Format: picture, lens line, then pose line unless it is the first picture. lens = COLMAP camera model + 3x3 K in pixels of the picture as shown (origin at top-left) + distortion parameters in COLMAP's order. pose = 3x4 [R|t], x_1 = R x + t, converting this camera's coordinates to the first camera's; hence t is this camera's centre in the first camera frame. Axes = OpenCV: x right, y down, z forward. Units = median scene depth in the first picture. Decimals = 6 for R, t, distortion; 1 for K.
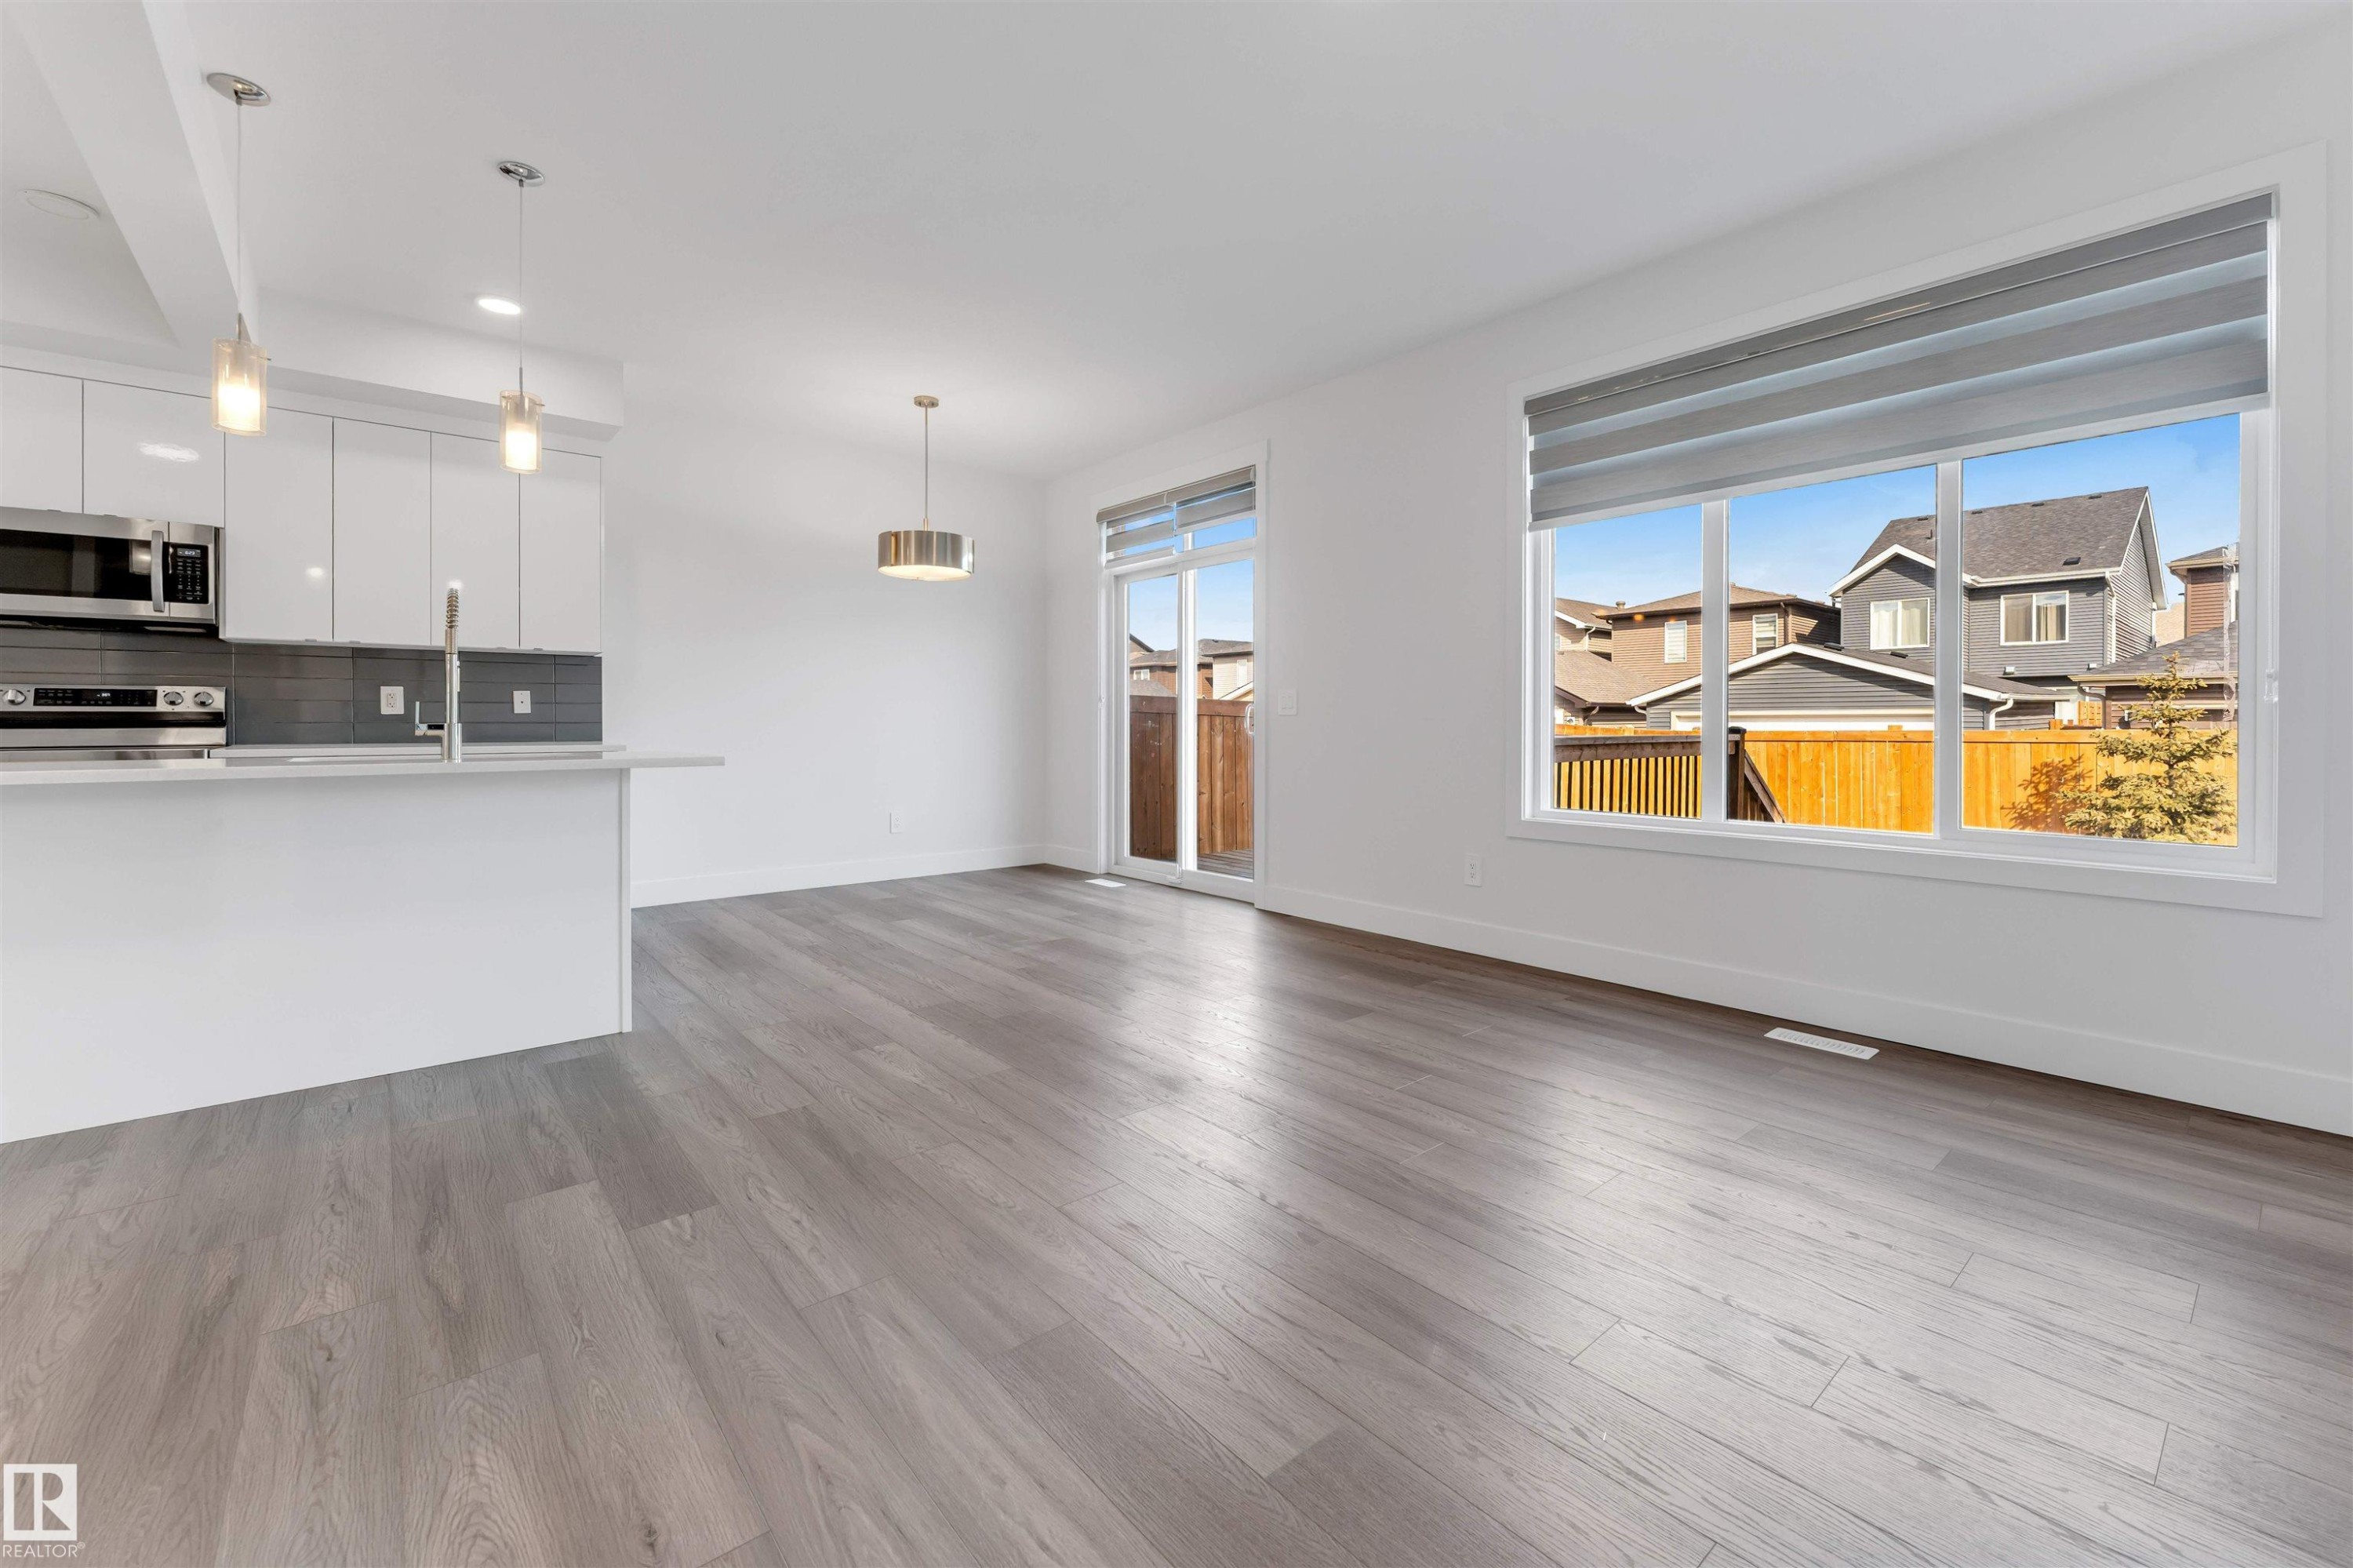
lens RADIAL K [[953.7, 0, 1165.0], [0, 953.7, 721.0], [0, 0, 1]] dist [-0.004219, -0.000069]
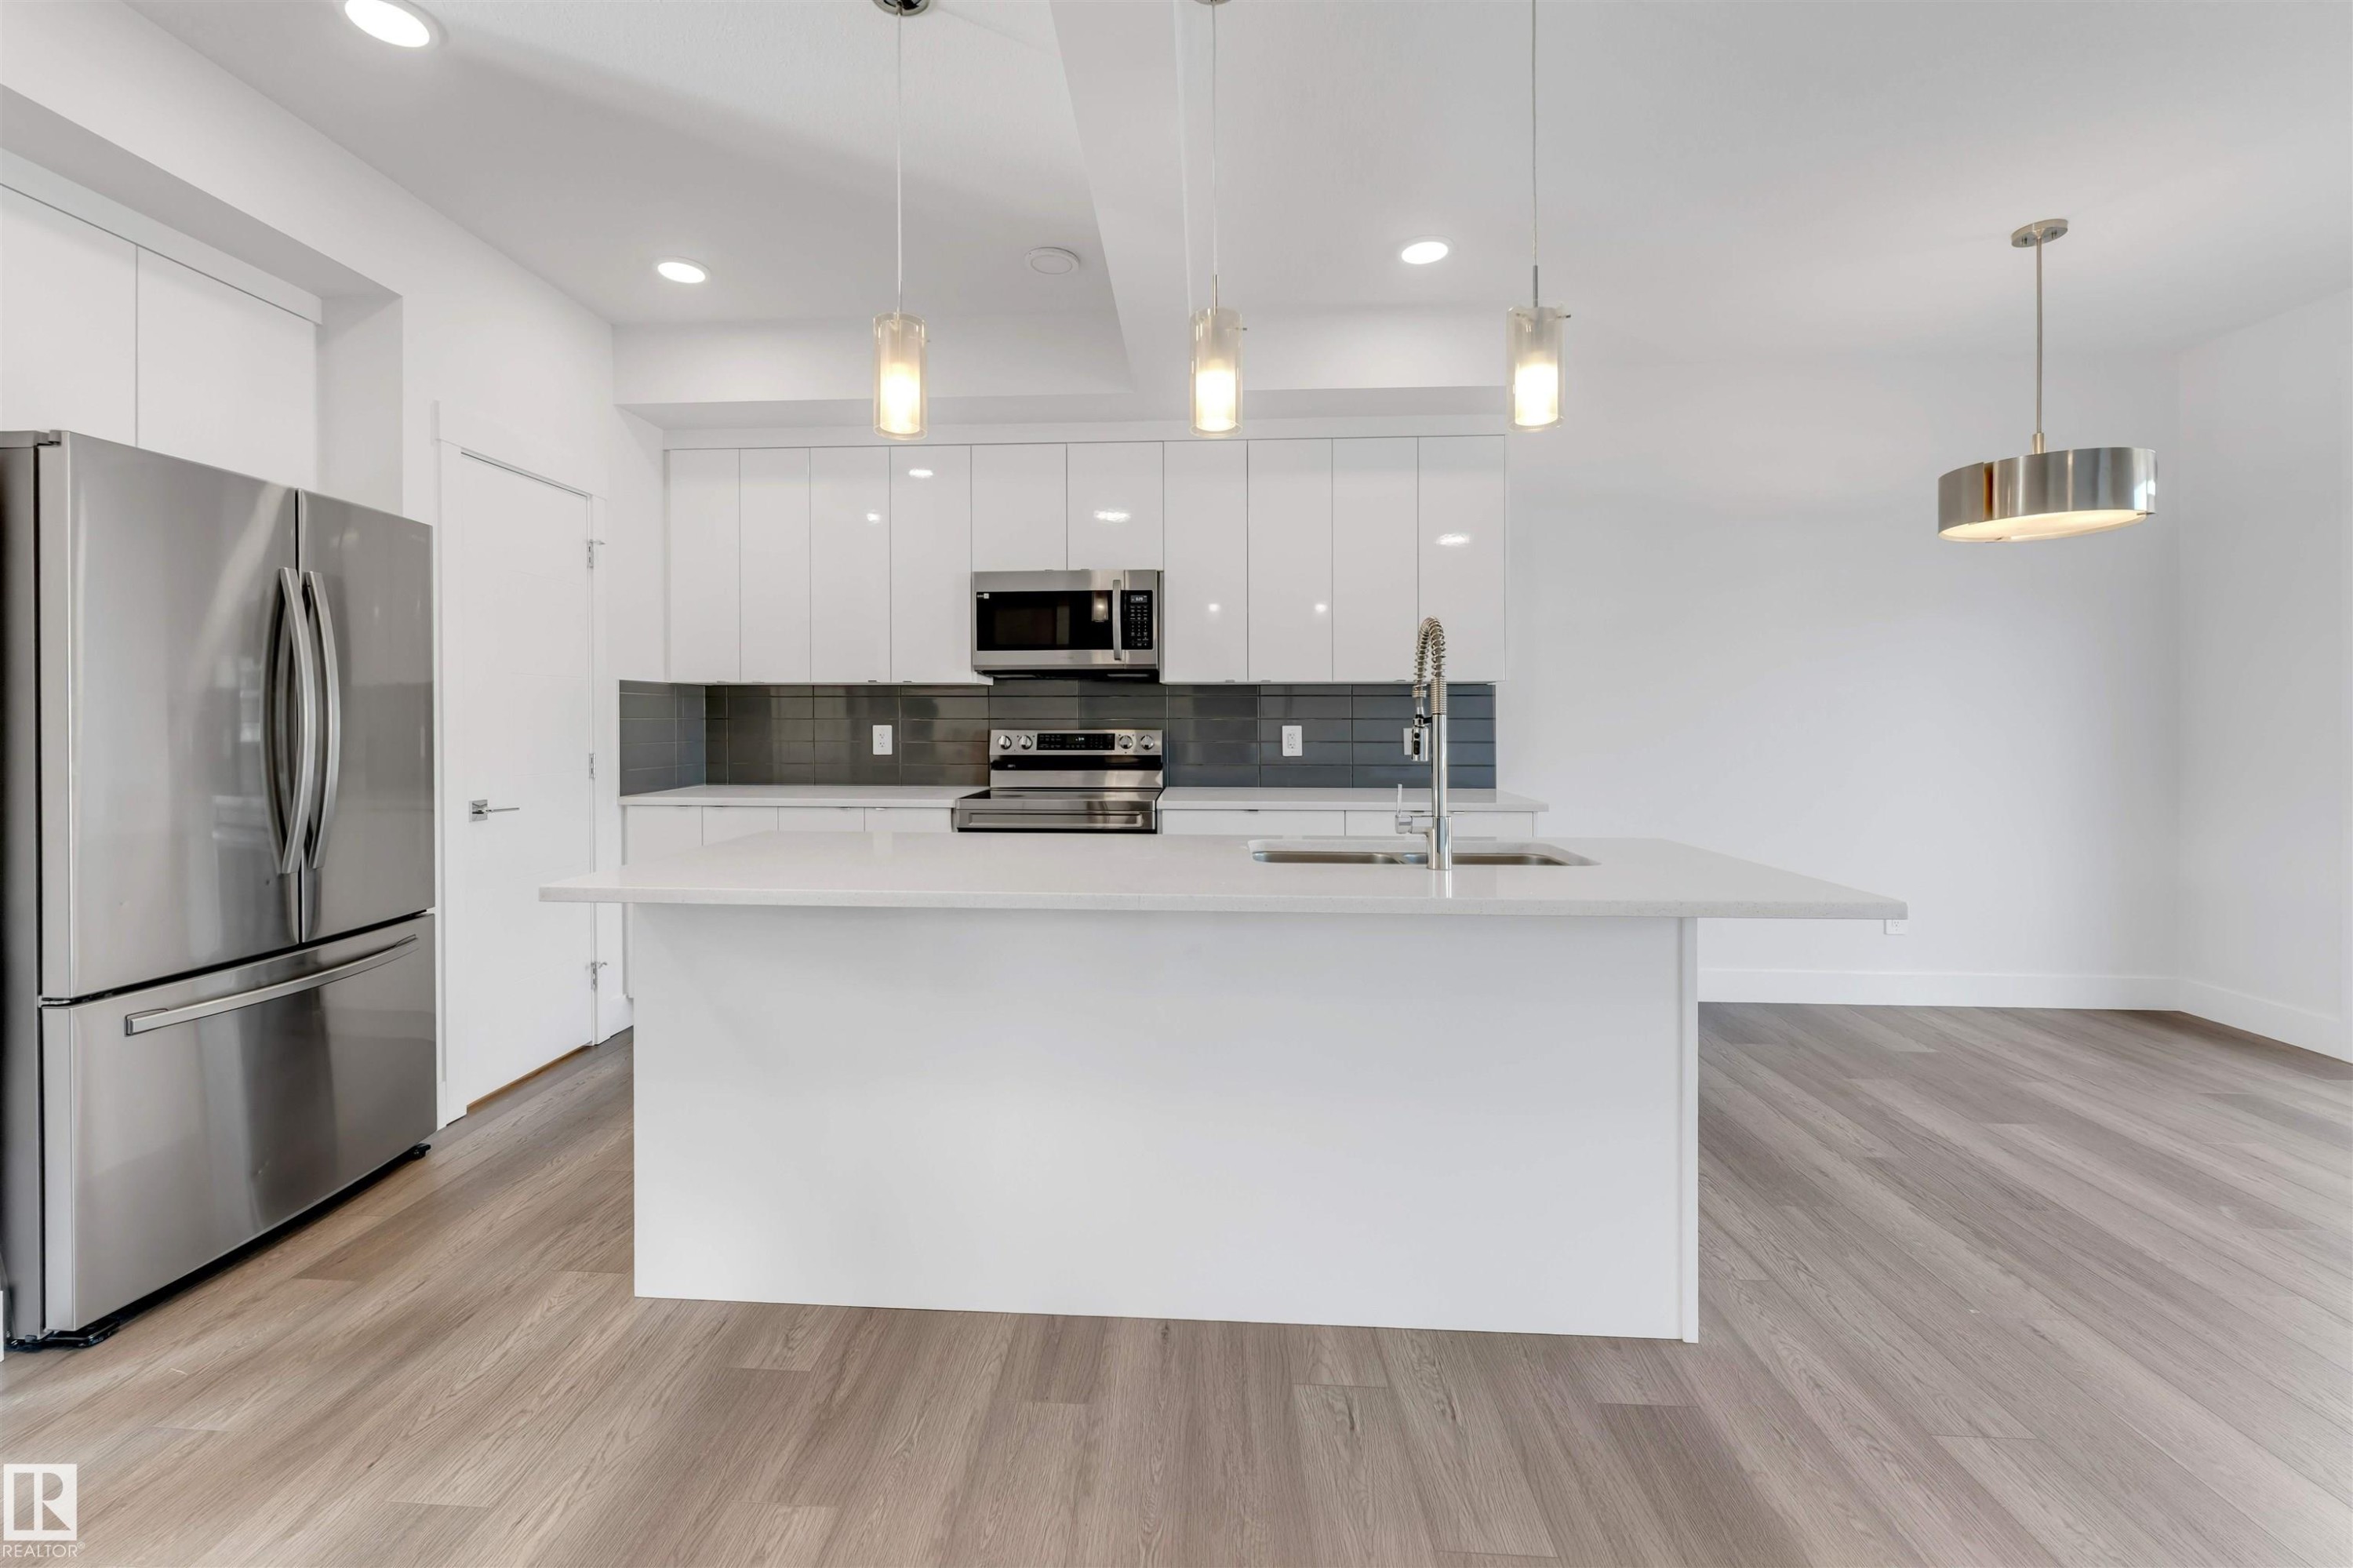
lens RADIAL K [[959.8, 0, 1158.2], [0, 959.8, 716.0], [0, 0, 1]] dist [0.001837, 0.000189]
pose [[0.734321, -0.002130, -0.678800, -0.252438], [0.001259, 0.999998, -0.001775, -0.040281], [0.678802, 0.000449, 0.734321, 0.210030]]
